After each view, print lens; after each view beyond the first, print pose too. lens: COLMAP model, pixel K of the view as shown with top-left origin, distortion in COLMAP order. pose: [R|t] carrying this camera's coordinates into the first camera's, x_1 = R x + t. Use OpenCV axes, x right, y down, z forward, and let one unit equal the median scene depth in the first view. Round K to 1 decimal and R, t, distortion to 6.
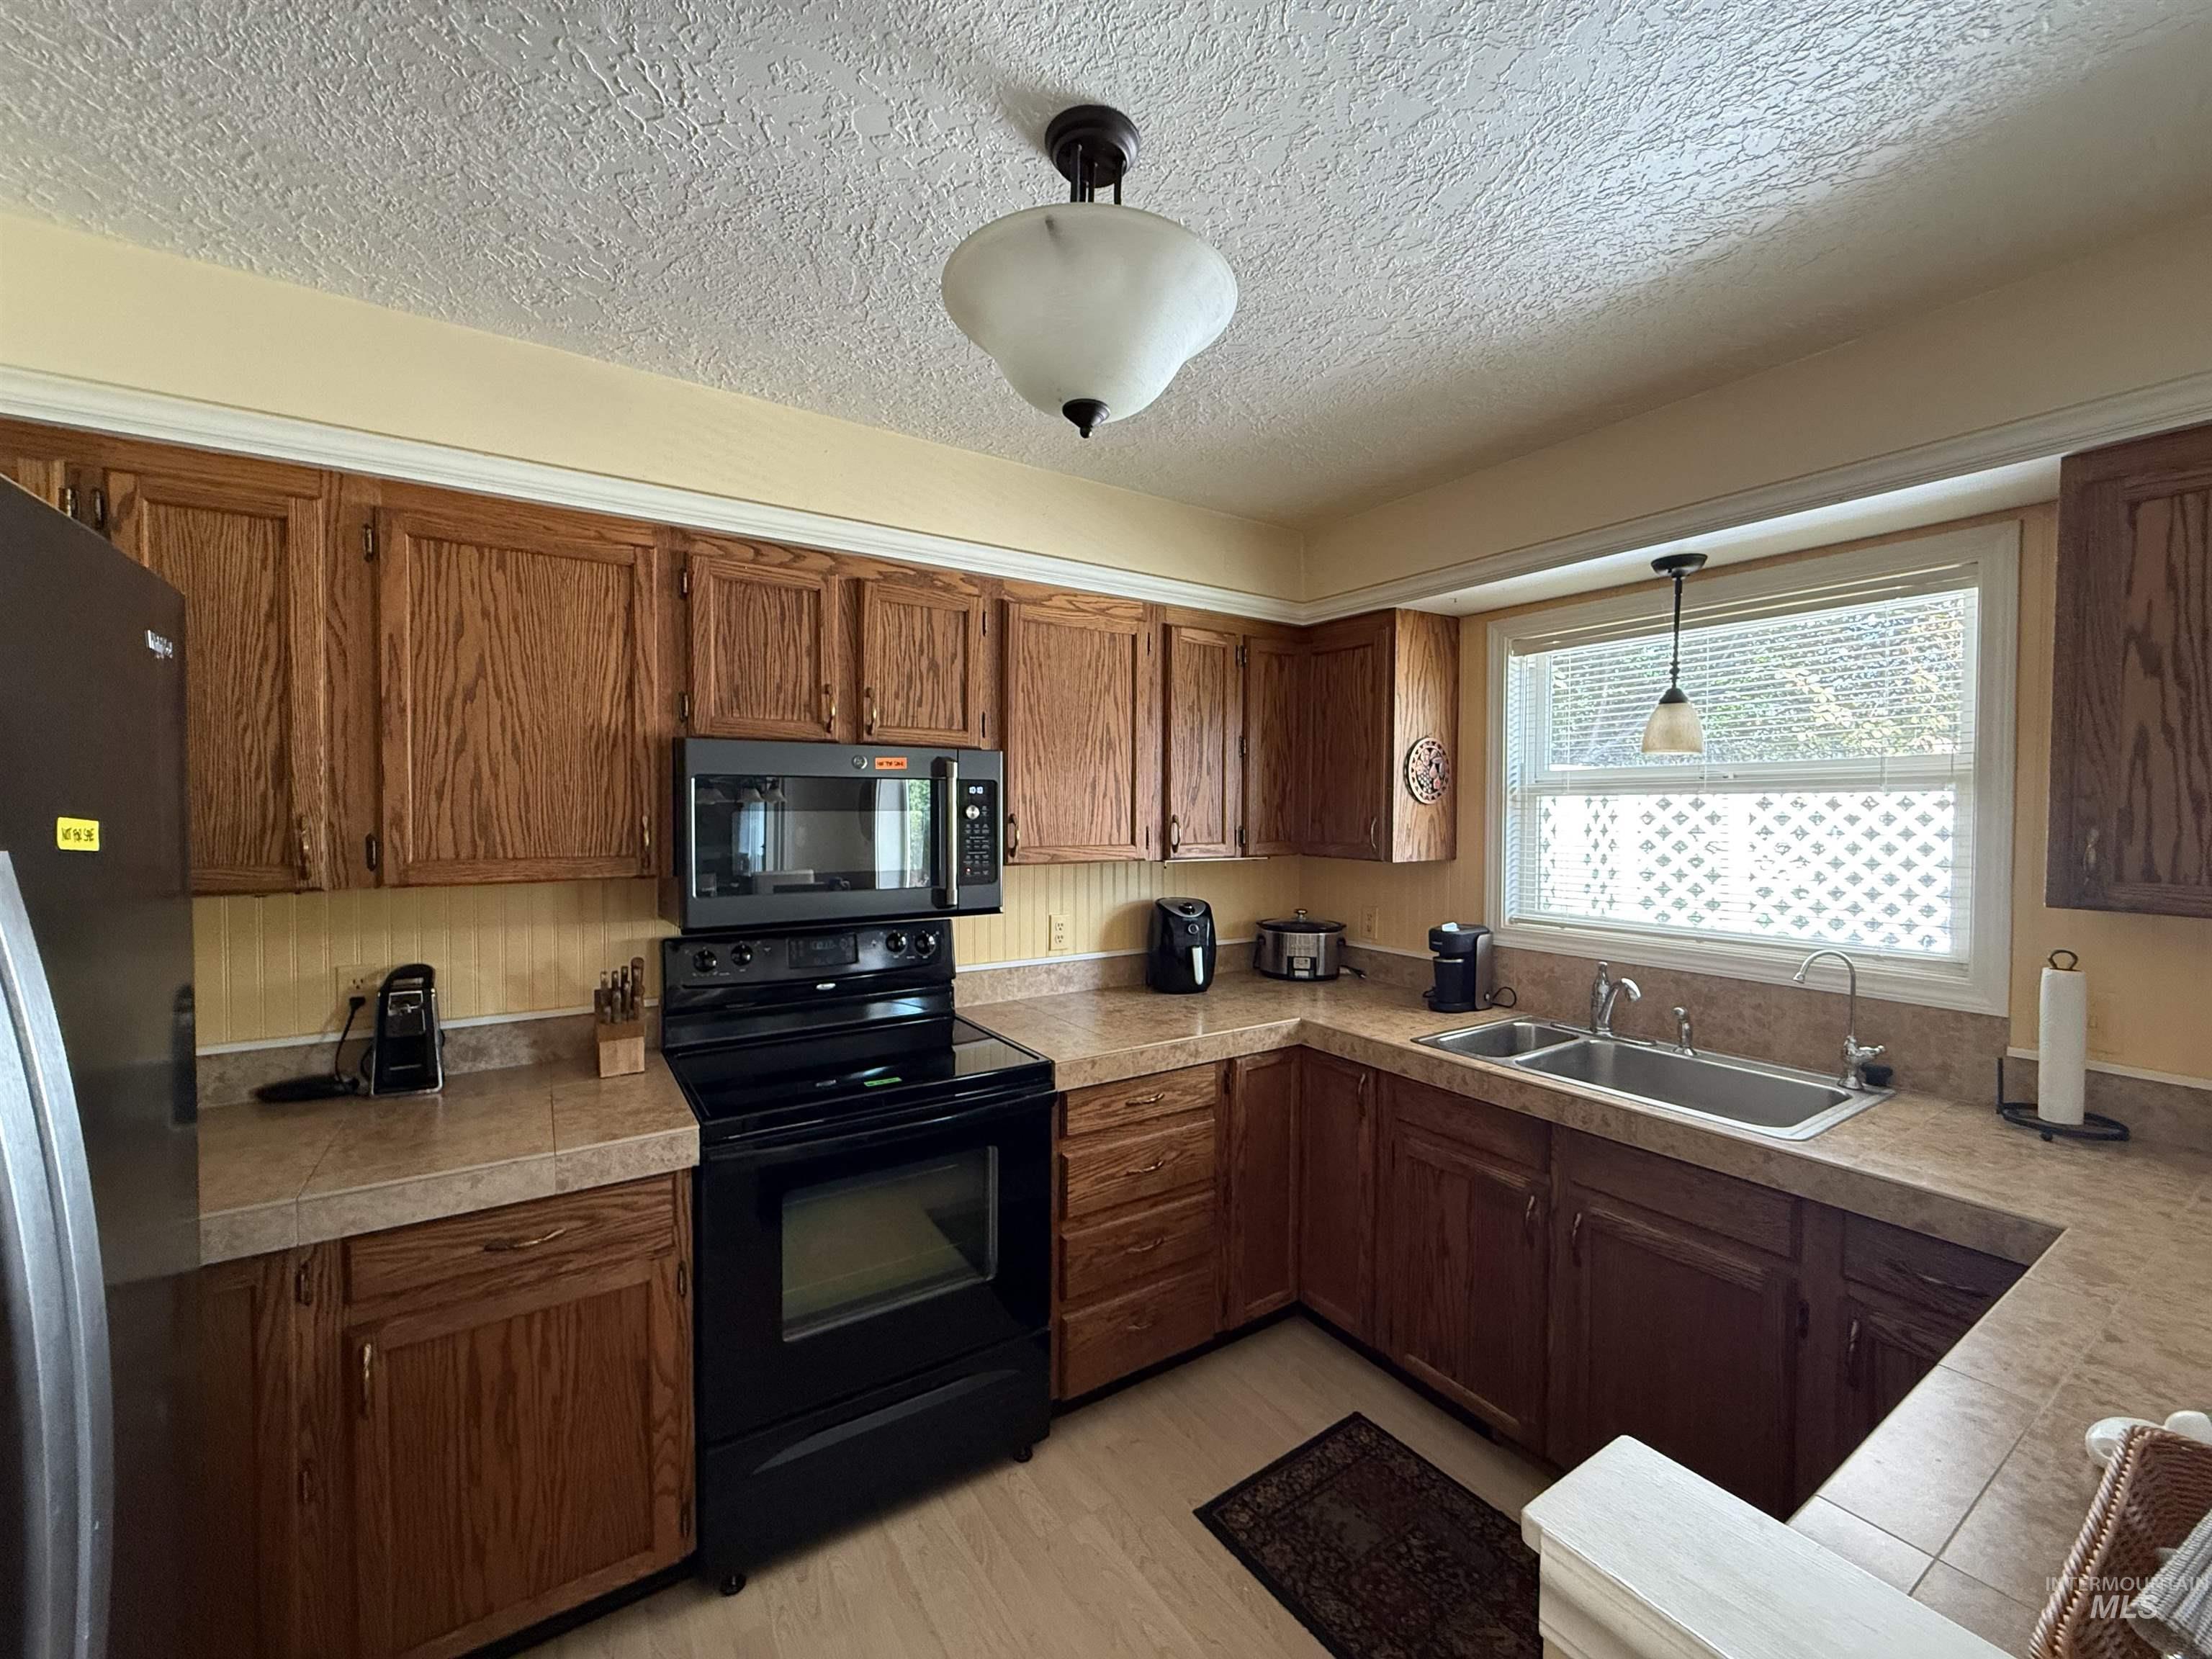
lens RADIAL K [[880.9, 0, 1100.7], [0, 880.9, 826.0], [0, 0, 1]] dist [0.000777, -0.000019]
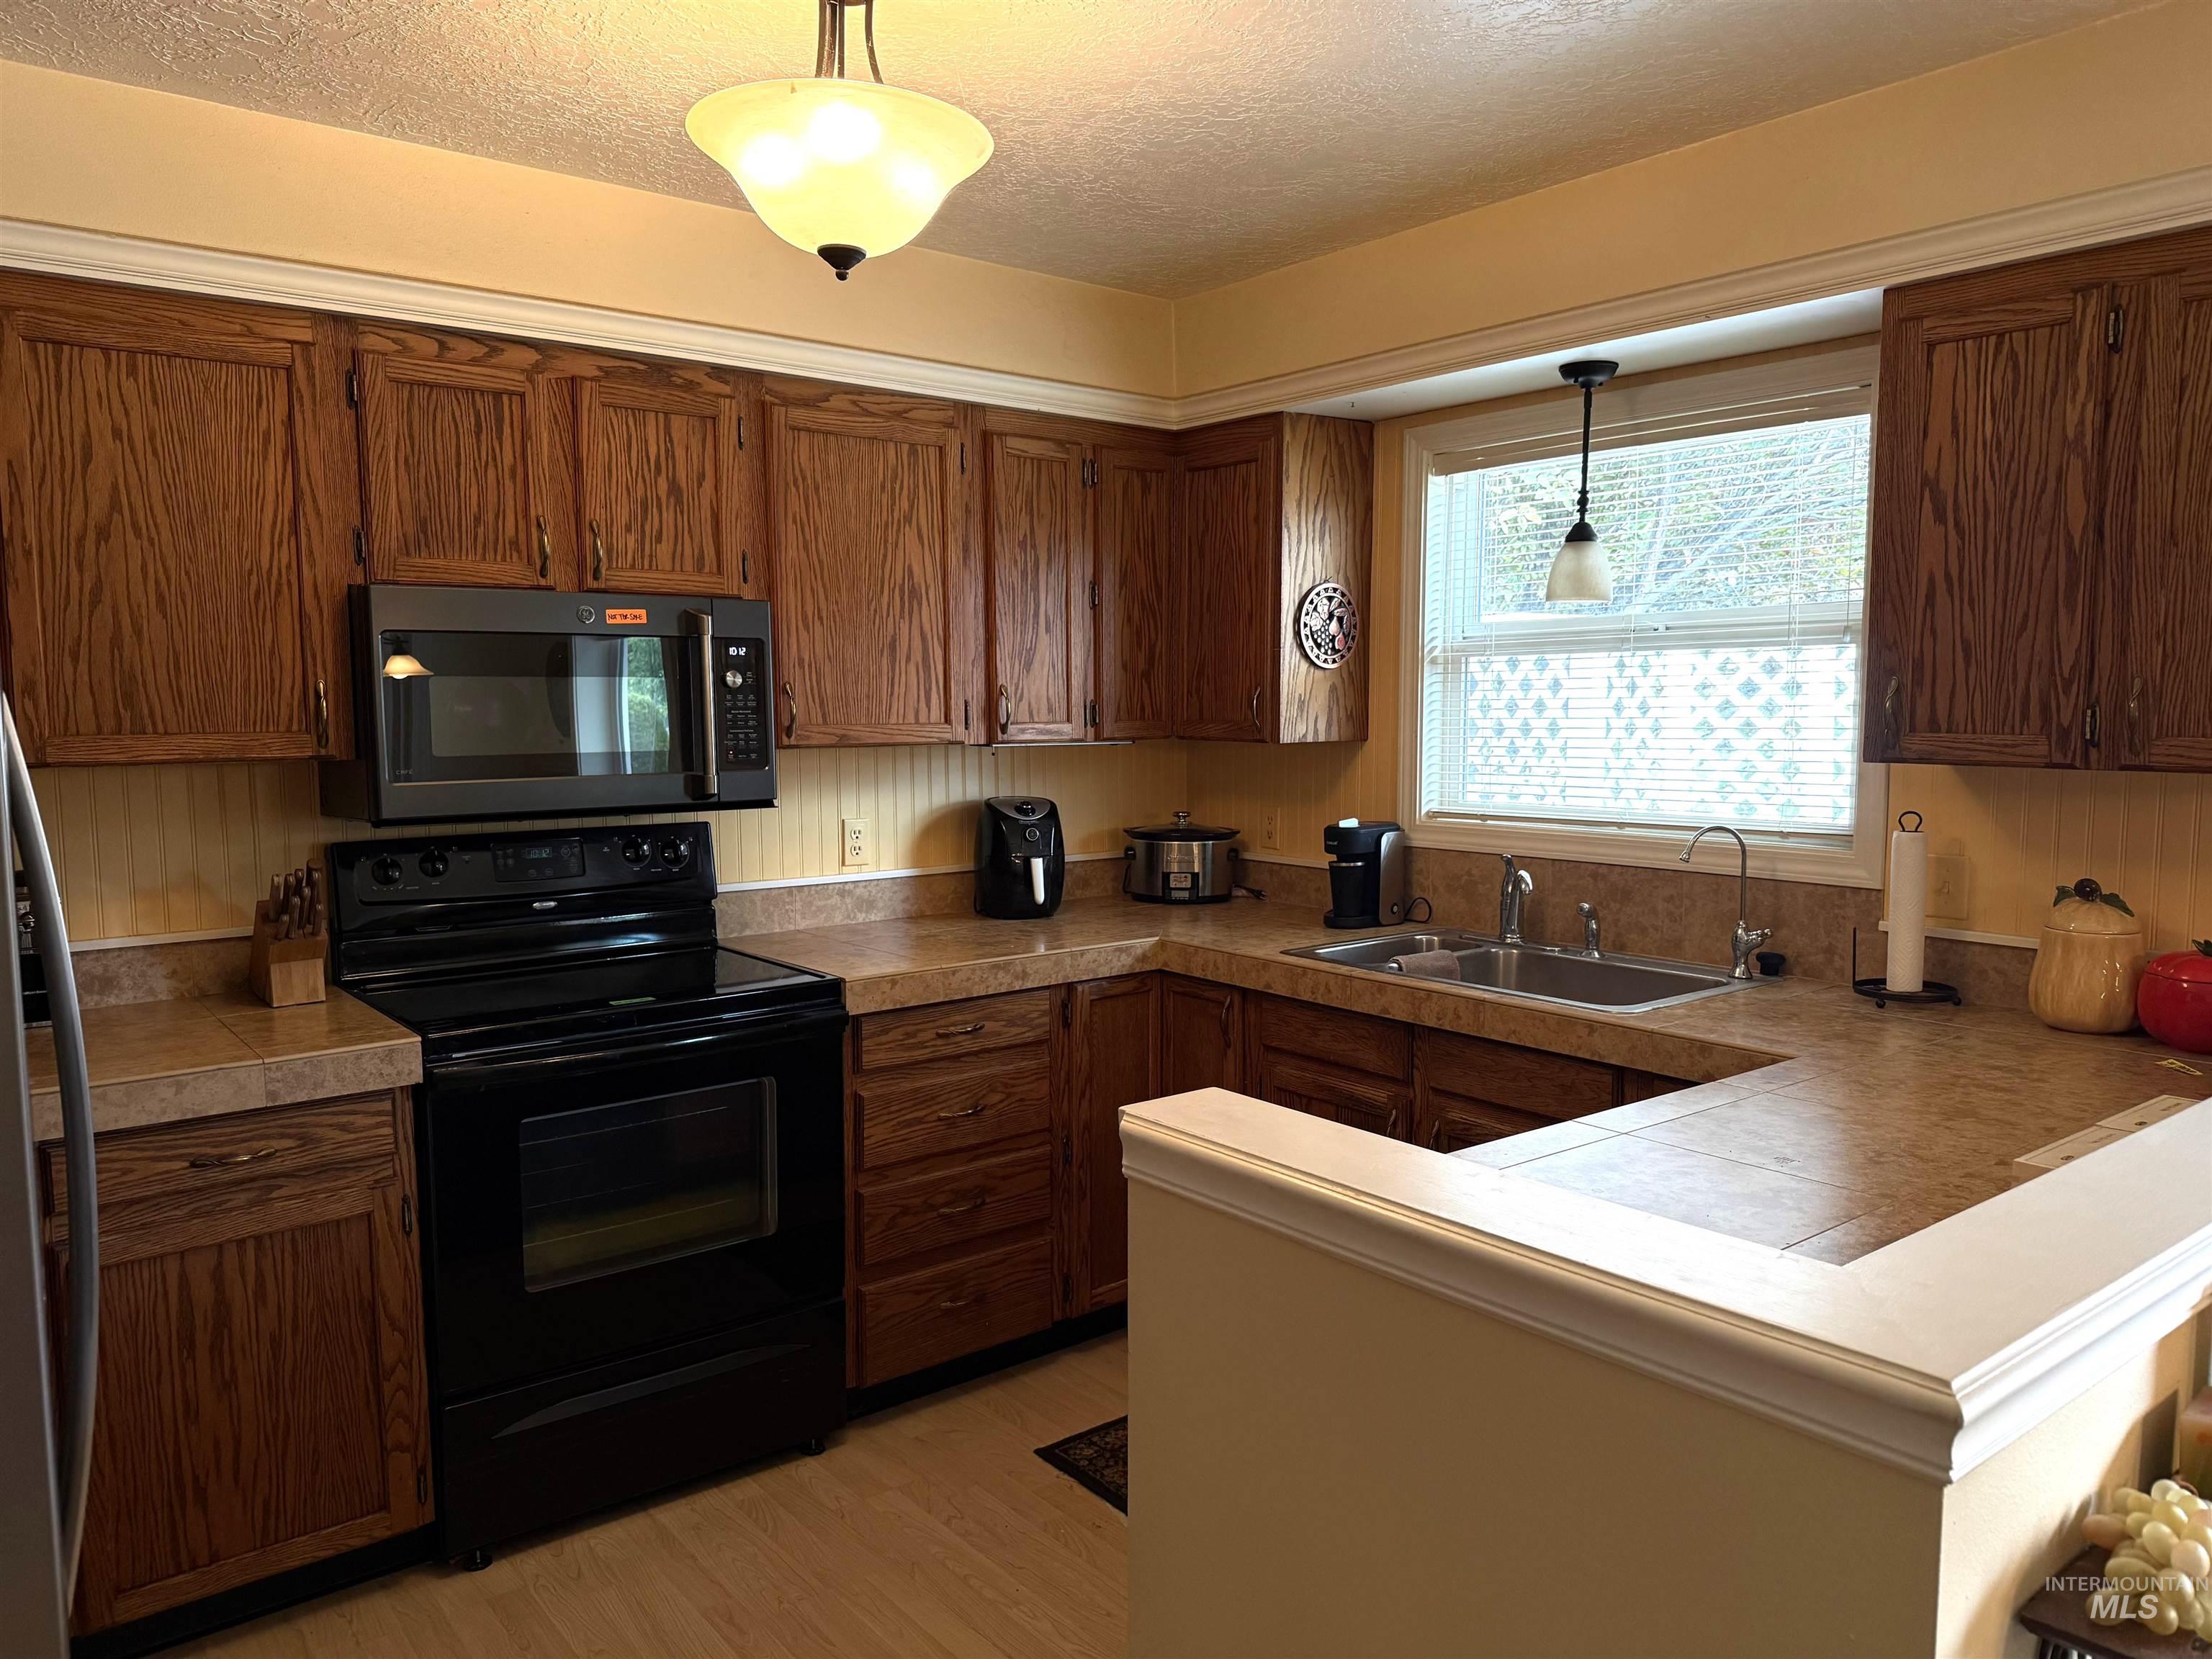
lens RADIAL K [[1544.3, 0, 1117.0], [0, 1544.3, 843.5], [0, 0, 1]] dist [0.099177, -0.138403]
pose [[0.994923, -0.017579, 0.099092, 0.059614], [0.009994, 0.997017, 0.076532, 0.029674], [-0.100142, -0.075153, 0.992131, -0.458215]]
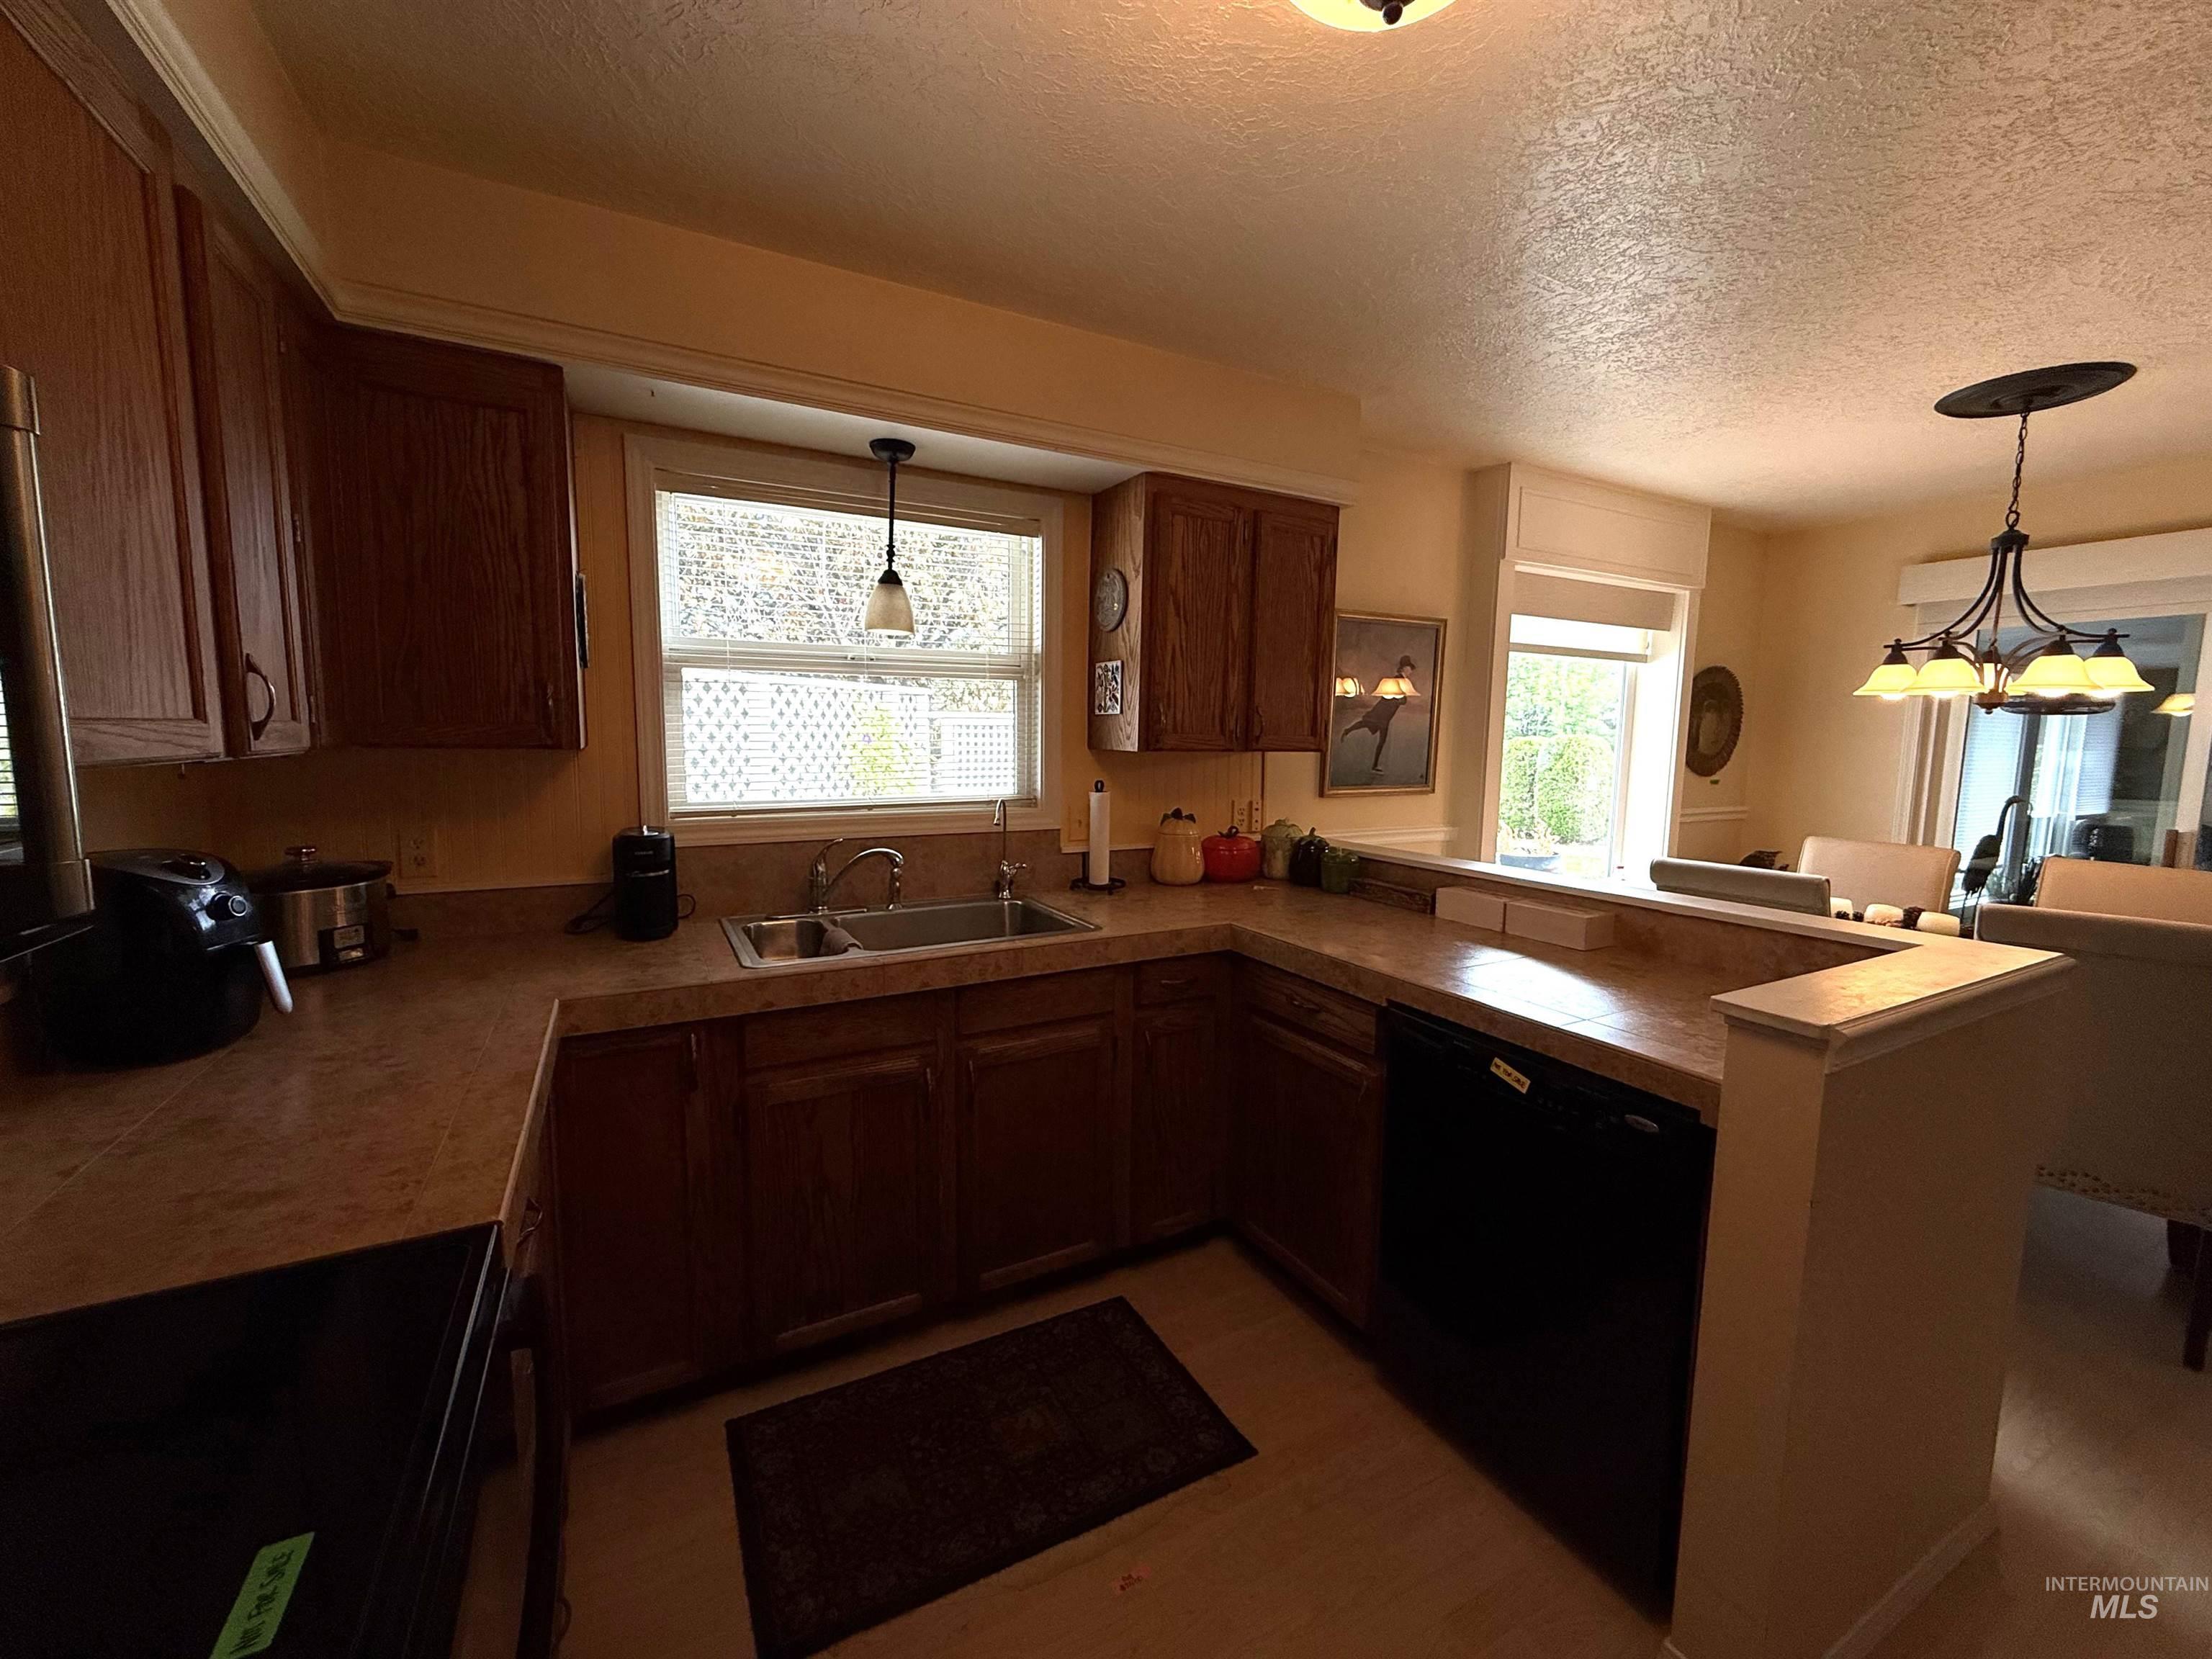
lens RADIAL K [[880.9, 0, 1100.7], [0, 880.9, 826.0], [0, 0, 1]] dist [0.000777, -0.000019]
pose [[0.084696, -0.110420, 0.990270, -0.417574], [0.005922, 0.993879, 0.110316, 0.034308], [-0.996389, -0.003479, 0.084831, 0.666724]]
